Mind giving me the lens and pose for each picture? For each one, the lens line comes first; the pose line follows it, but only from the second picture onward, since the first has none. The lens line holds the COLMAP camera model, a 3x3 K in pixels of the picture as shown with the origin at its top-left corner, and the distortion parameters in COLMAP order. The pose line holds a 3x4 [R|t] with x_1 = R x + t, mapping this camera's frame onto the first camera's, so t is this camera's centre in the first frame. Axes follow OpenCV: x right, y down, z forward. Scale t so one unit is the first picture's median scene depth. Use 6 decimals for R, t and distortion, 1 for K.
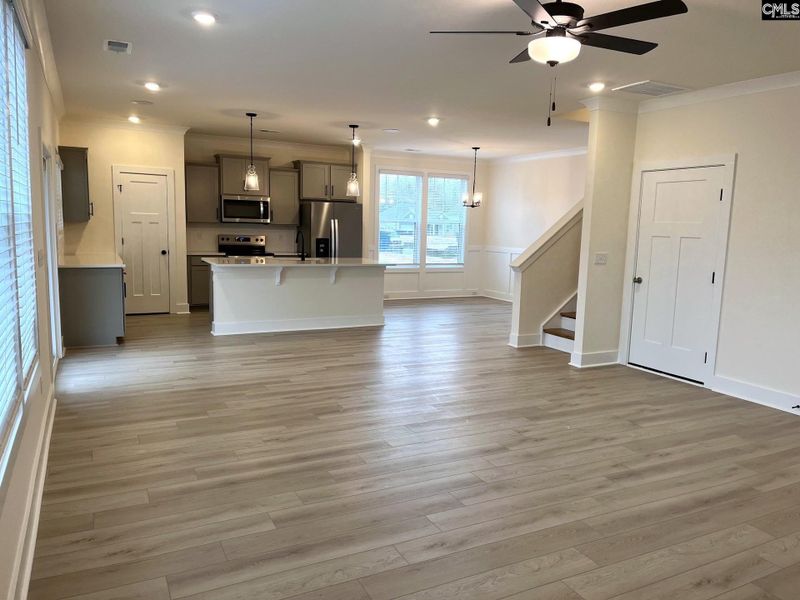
lens RADIAL K [[602.7, 0, 405.0], [0, 602.7, 303.7], [0, 0, 1]] dist [0.046250, -0.034613]
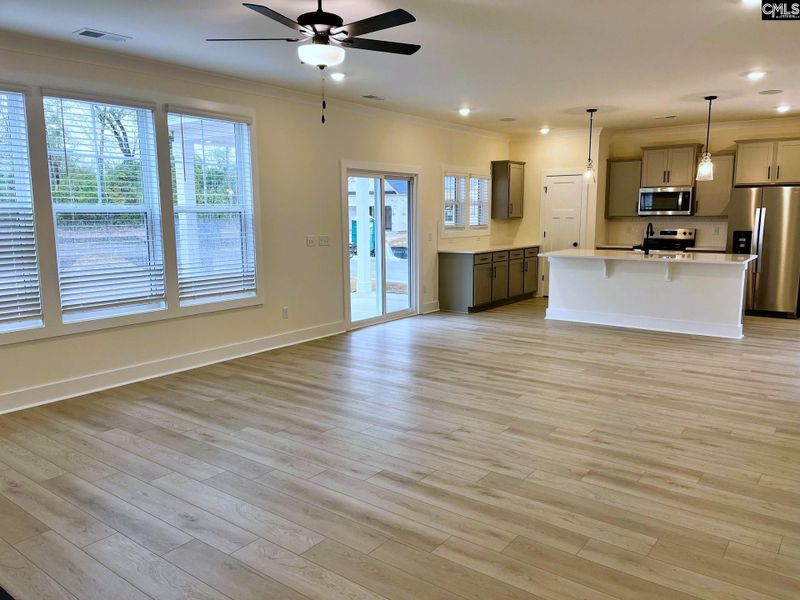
lens RADIAL K [[602.7, 0, 406.0], [0, 602.7, 296.6], [0, 0, 1]] dist [0.046250, -0.034613]
pose [[0.430970, 0.093650, -0.897493, 0.795260], [-0.101675, 0.993306, 0.054824, -0.031180], [0.896620, 0.067625, 0.437607, 0.399363]]
